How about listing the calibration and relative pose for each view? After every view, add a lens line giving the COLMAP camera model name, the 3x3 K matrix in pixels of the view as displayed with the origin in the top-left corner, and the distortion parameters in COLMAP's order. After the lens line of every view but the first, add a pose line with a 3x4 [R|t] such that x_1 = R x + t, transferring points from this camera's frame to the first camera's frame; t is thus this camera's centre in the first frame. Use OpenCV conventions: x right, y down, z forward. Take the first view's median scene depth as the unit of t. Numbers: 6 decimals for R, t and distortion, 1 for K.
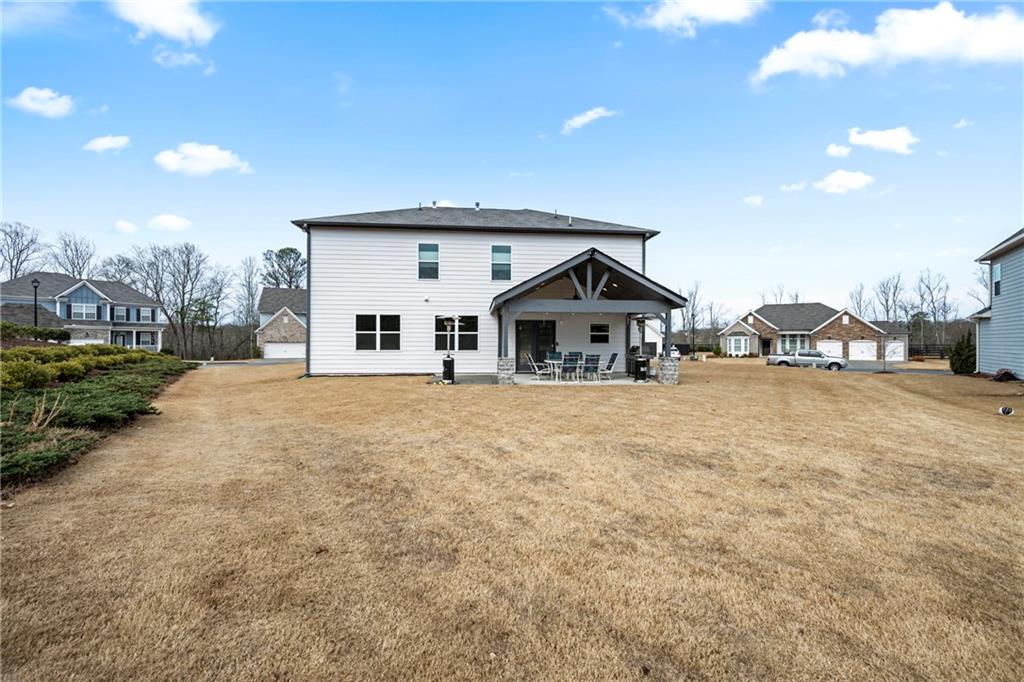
lens RADIAL K [[398.4, 0, 514.3], [0, 398.4, 346.1], [0, 0, 1]] dist [-0.008887, -0.000063]
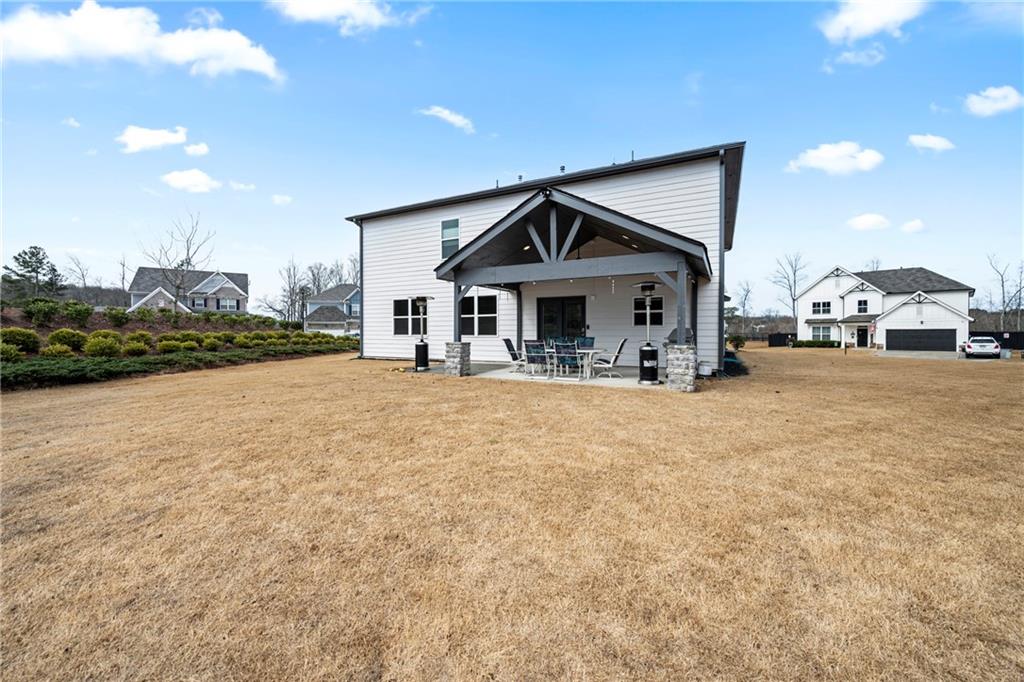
lens RADIAL K [[398.4, 0, 514.3], [0, 398.4, 346.1], [0, 0, 1]] dist [-0.008887, -0.000063]
pose [[0.841023, 0.015429, -0.540779, 0.419858], [-0.001602, 0.999660, 0.026030, 0.012046], [0.540997, -0.021026, 0.840762, 0.300923]]
